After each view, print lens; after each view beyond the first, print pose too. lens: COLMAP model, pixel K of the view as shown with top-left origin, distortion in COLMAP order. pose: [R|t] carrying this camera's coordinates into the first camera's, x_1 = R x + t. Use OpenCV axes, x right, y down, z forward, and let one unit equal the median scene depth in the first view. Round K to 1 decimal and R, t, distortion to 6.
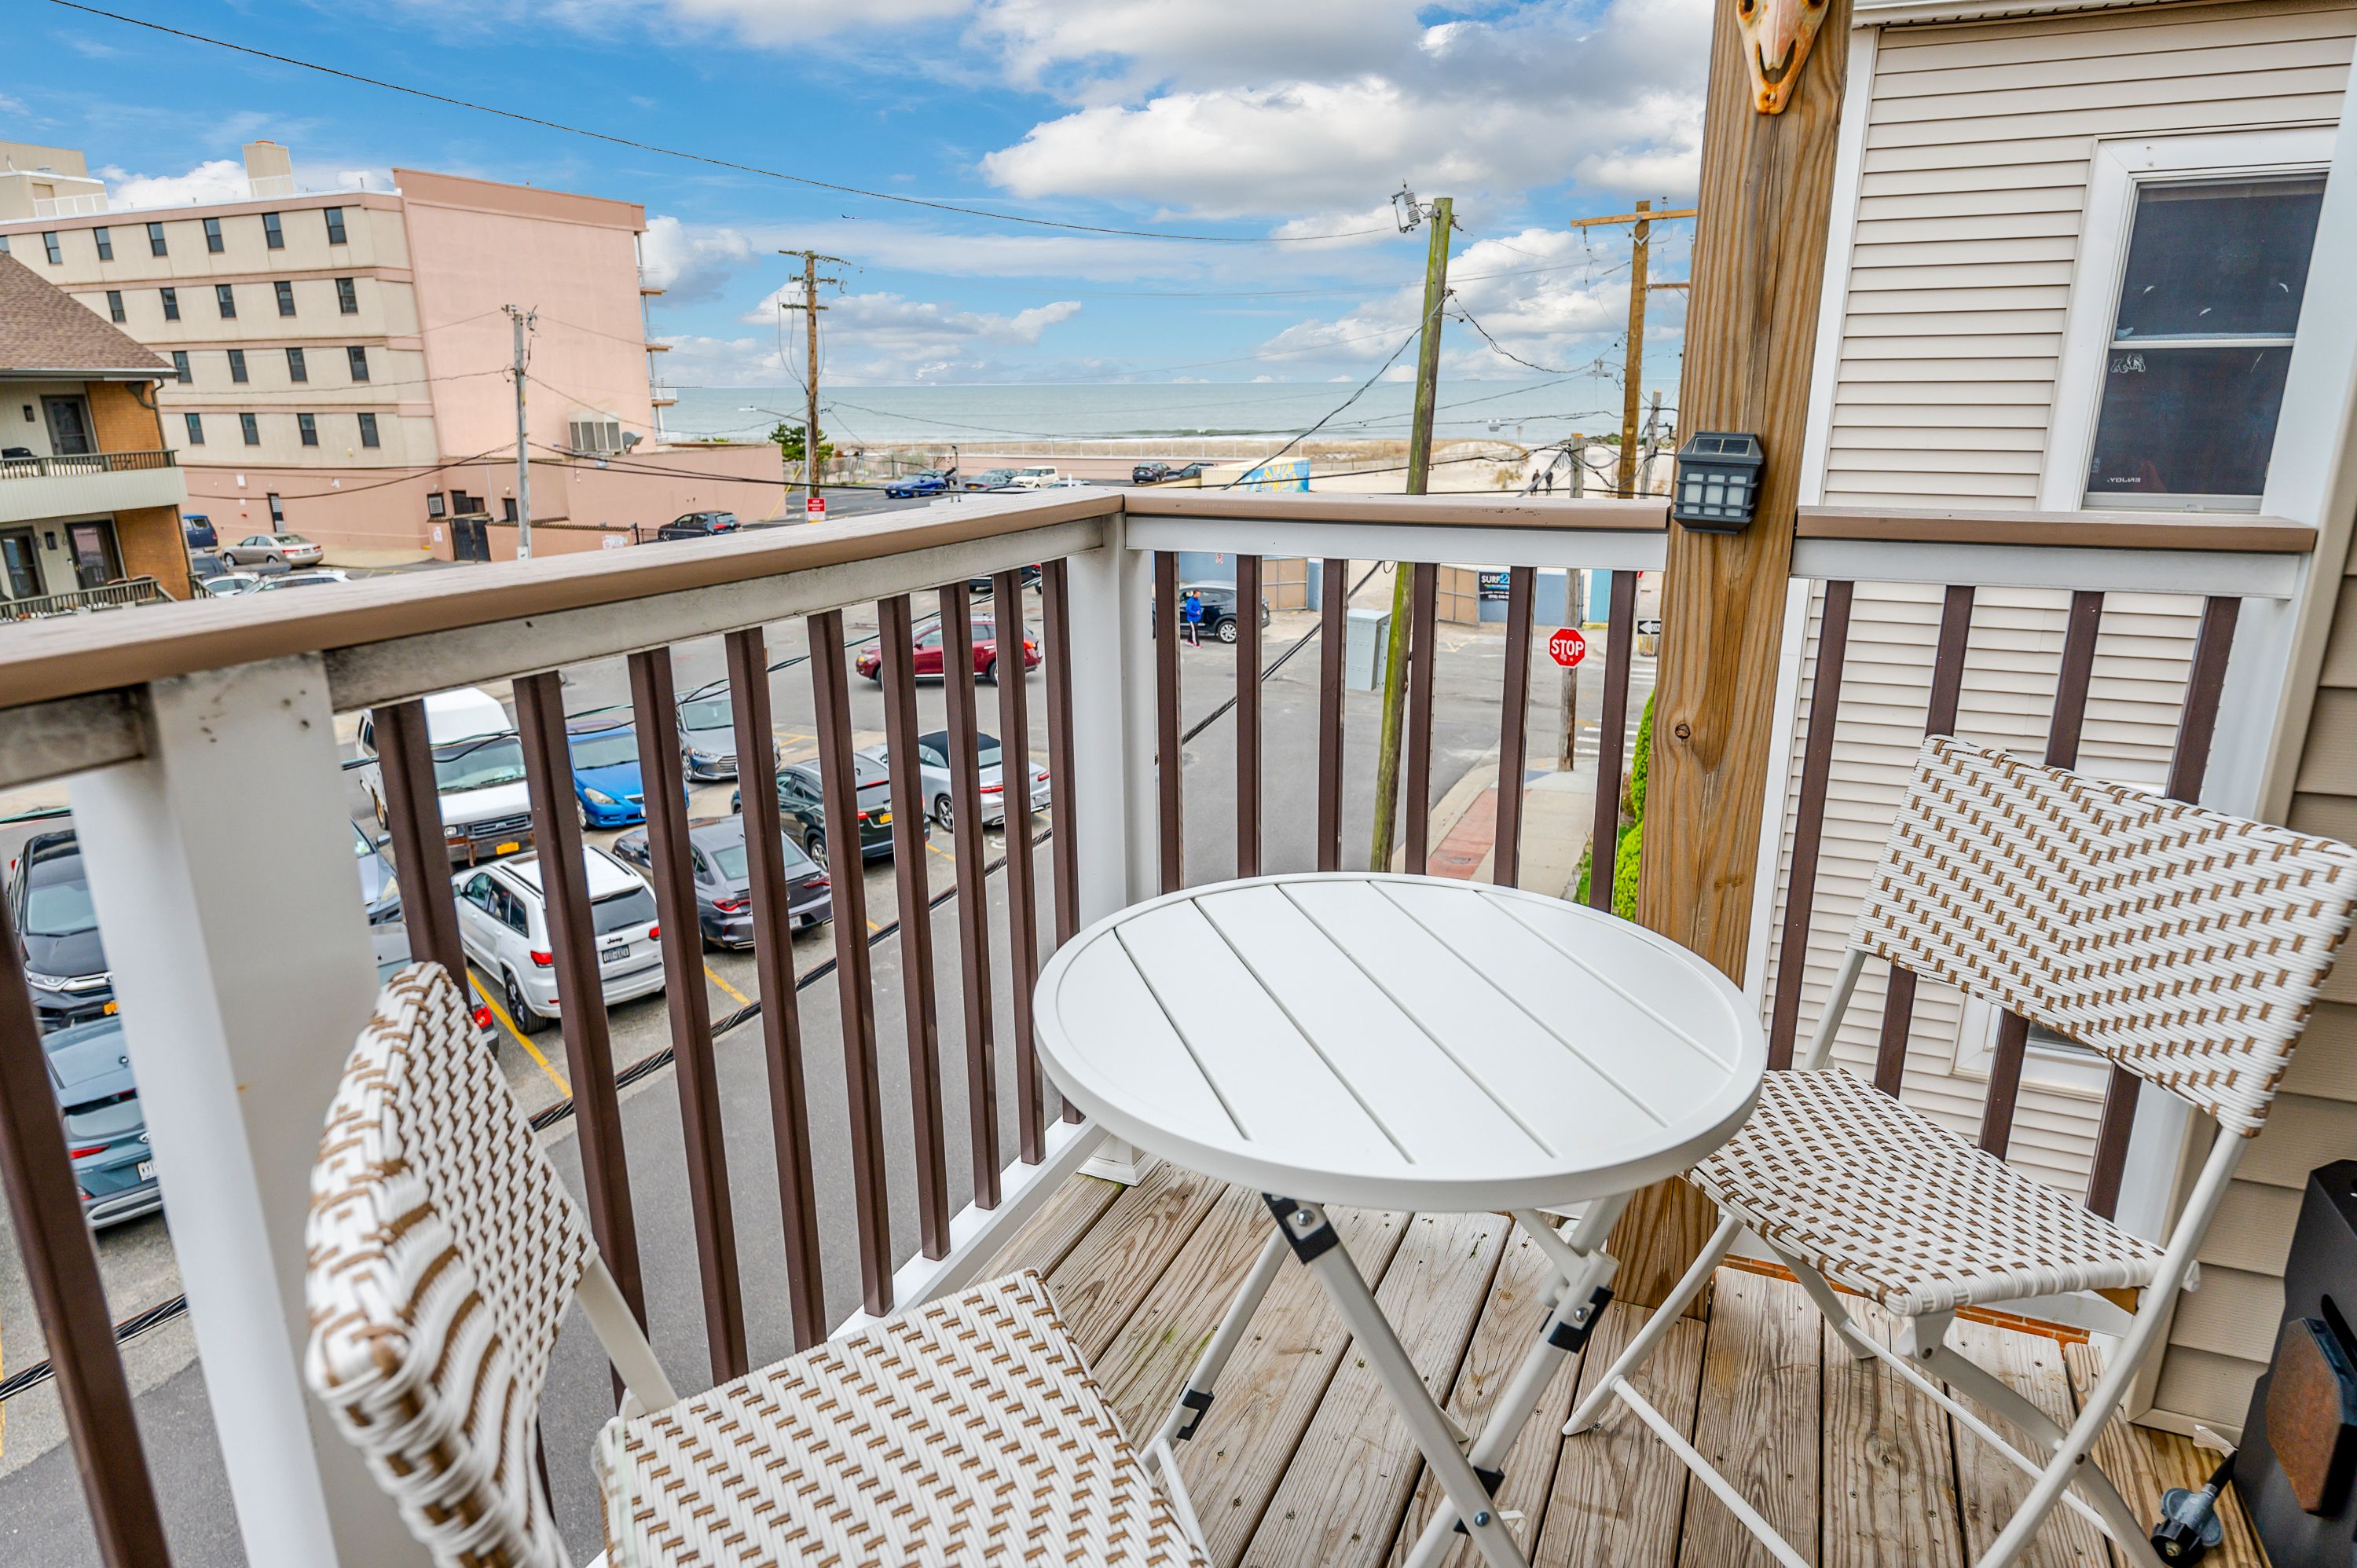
lens RADIAL K [[1398.1, 0, 1175.5], [0, 1398.1, 788.6], [0, 0, 1]] dist [-0.005345, -0.001499]
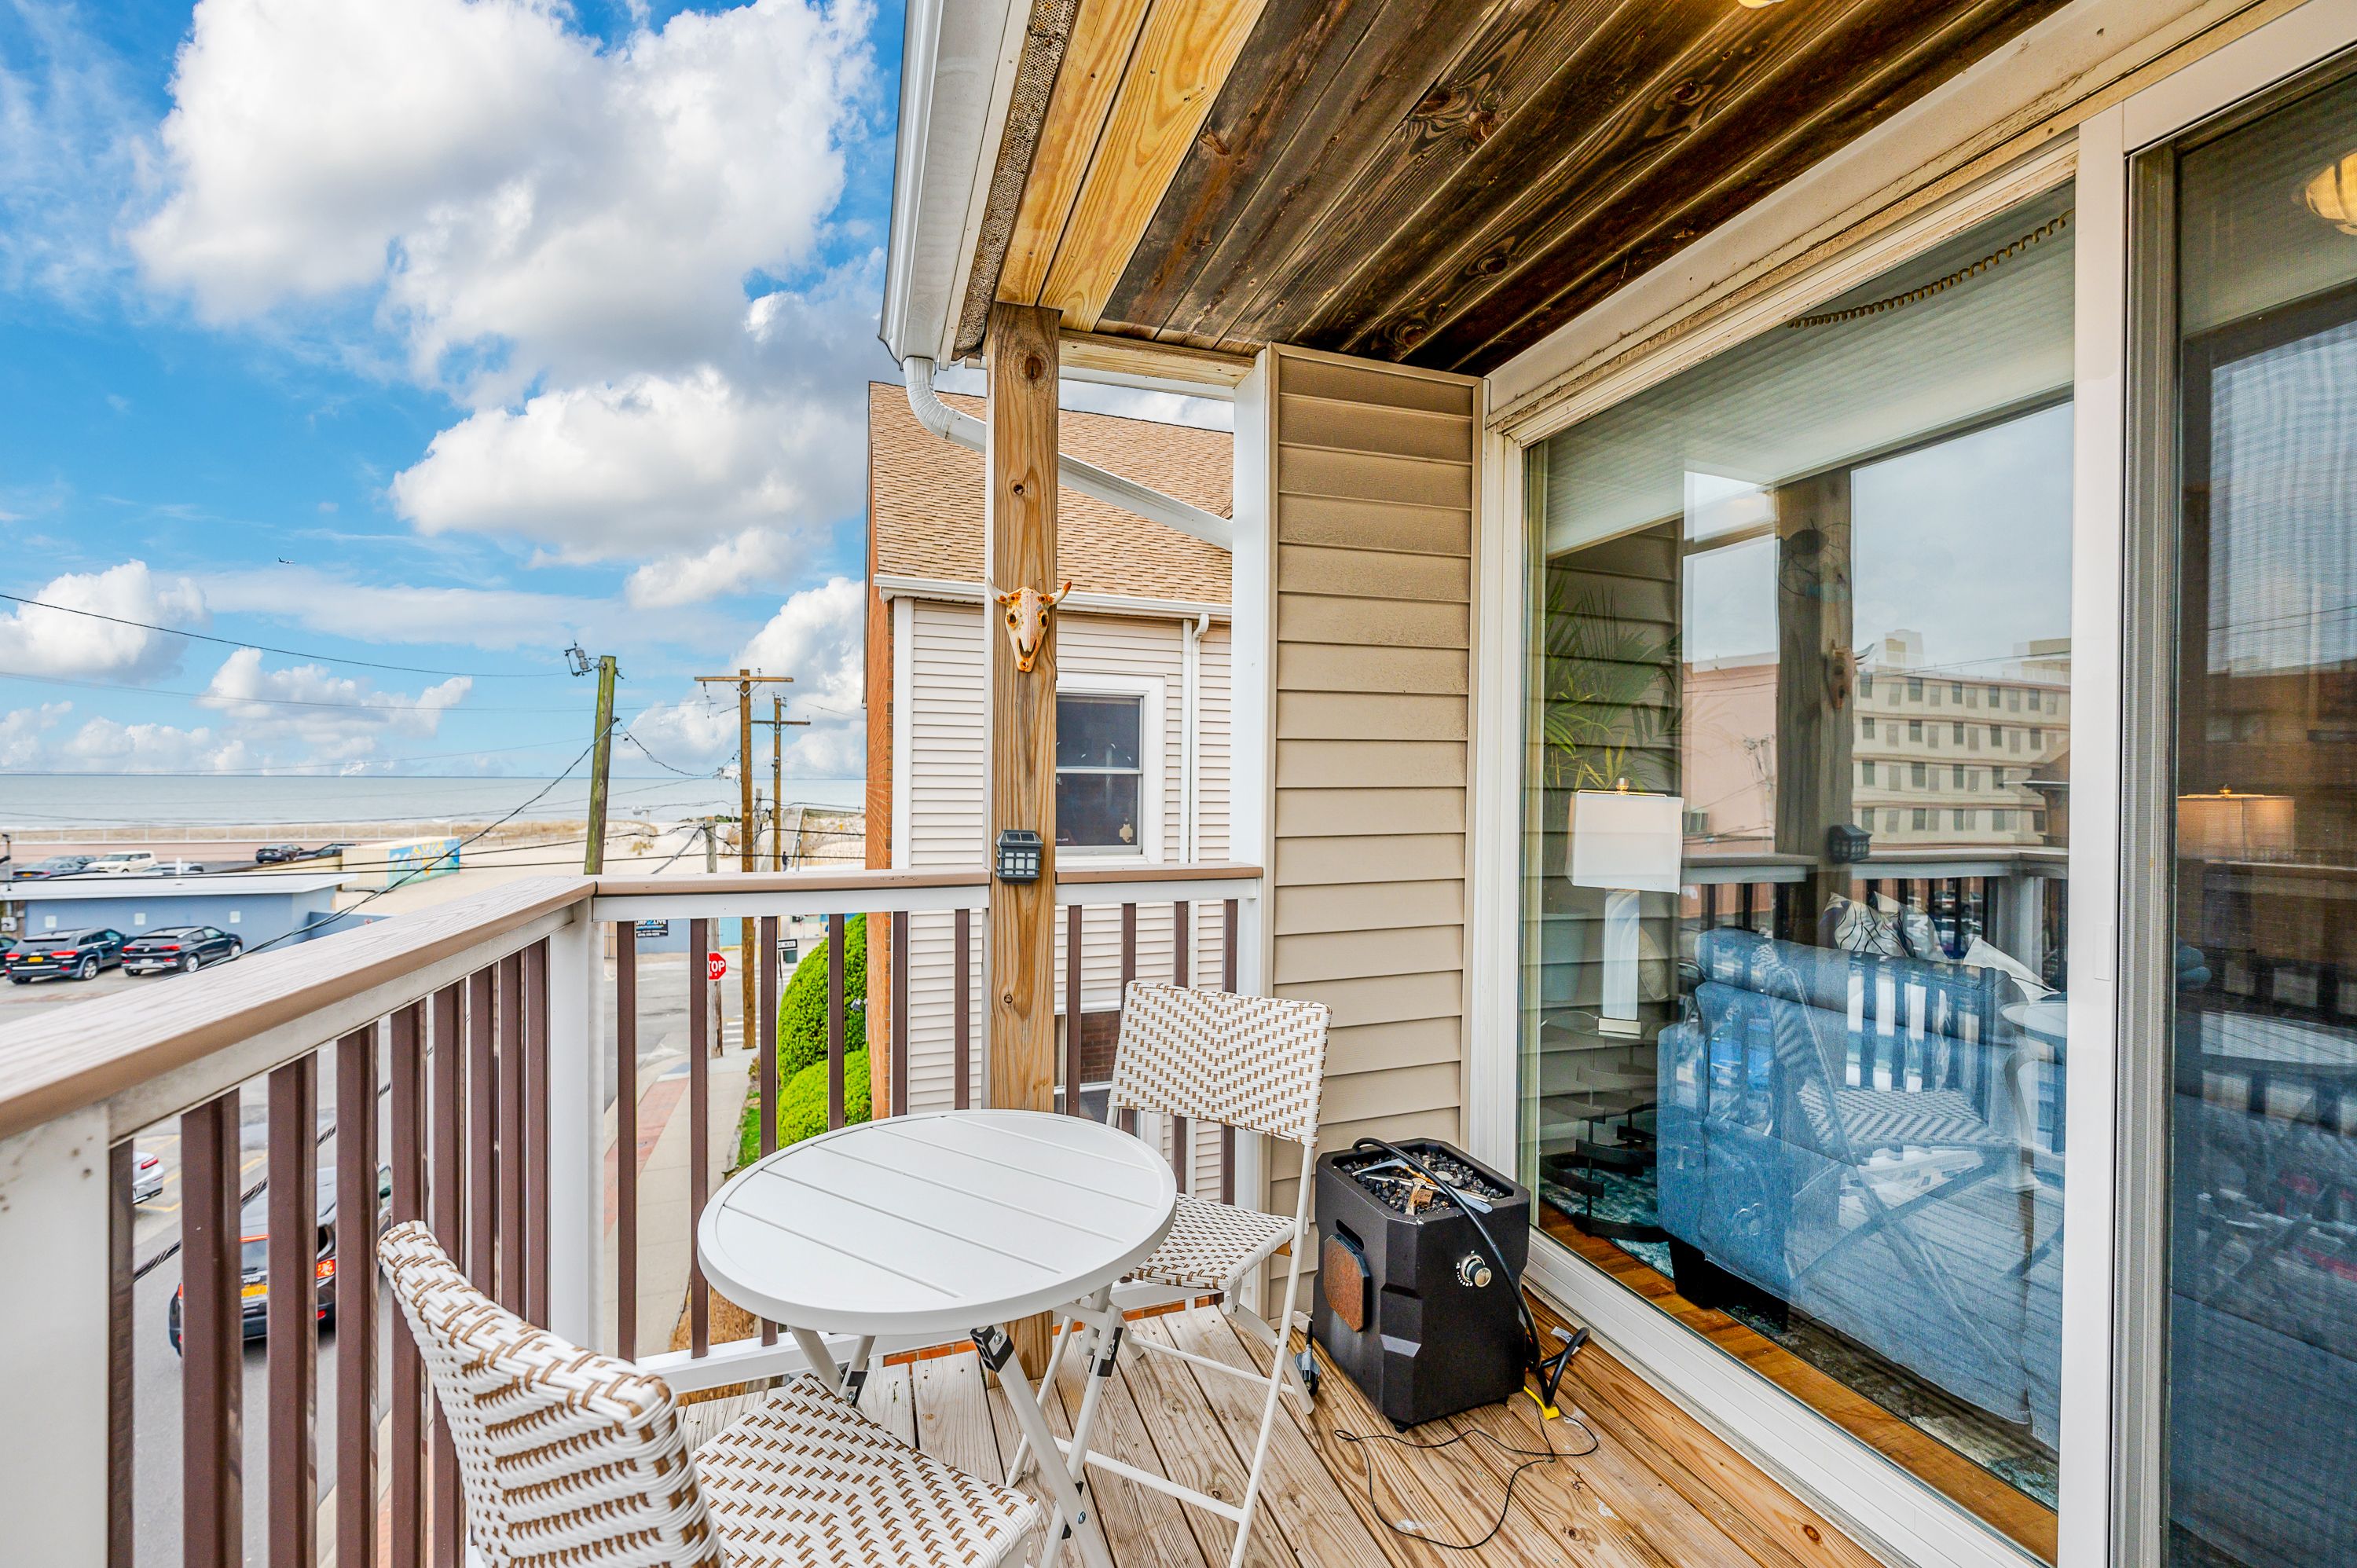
lens RADIAL K [[936.3, 0, 1175.0], [0, 936.3, 789.5], [0, 0, 1]] dist [-0.000682, 0.000515]
pose [[0.730816, 0.009204, 0.682513, -0.277271], [0.176545, 0.963336, -0.202030, -0.020189], [-0.659348, 0.268141, 0.702396, -0.013770]]
